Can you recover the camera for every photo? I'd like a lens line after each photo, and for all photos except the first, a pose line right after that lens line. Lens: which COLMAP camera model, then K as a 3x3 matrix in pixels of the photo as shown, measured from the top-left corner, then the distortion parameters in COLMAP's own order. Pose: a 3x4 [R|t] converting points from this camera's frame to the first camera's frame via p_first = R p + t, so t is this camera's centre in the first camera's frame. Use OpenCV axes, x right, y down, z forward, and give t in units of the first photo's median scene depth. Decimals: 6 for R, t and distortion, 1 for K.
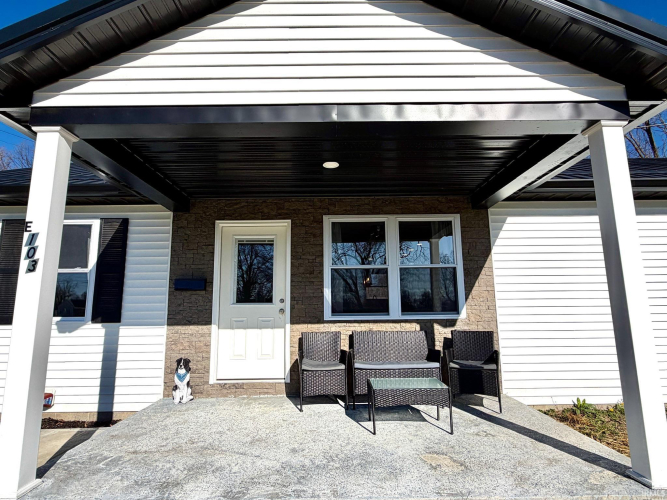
lens RADIAL K [[372.0, 0, 332.5], [0, 372.0, 248.7], [0, 0, 1]] dist [0.001759, -0.000550]
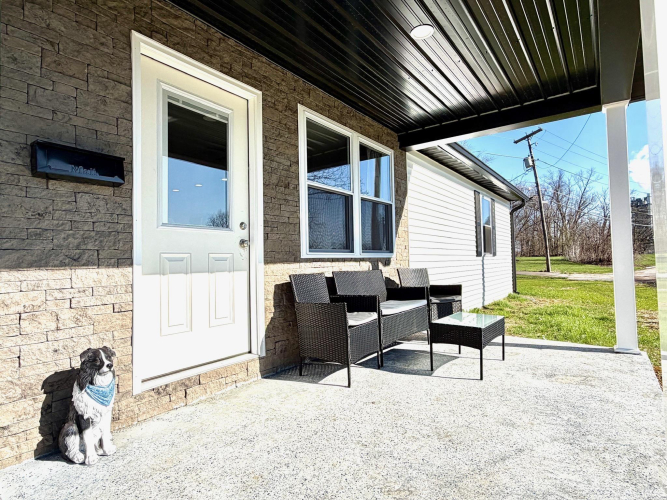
lens RADIAL K [[372.0, 0, 333.6], [0, 372.0, 248.2], [0, 0, 1]] dist [0.001759, -0.000550]
pose [[0.595515, 0.029808, 0.802791, -0.538316], [-0.116128, 0.992009, 0.049311, 0.133414], [-0.794906, -0.122592, 0.594218, 0.546149]]
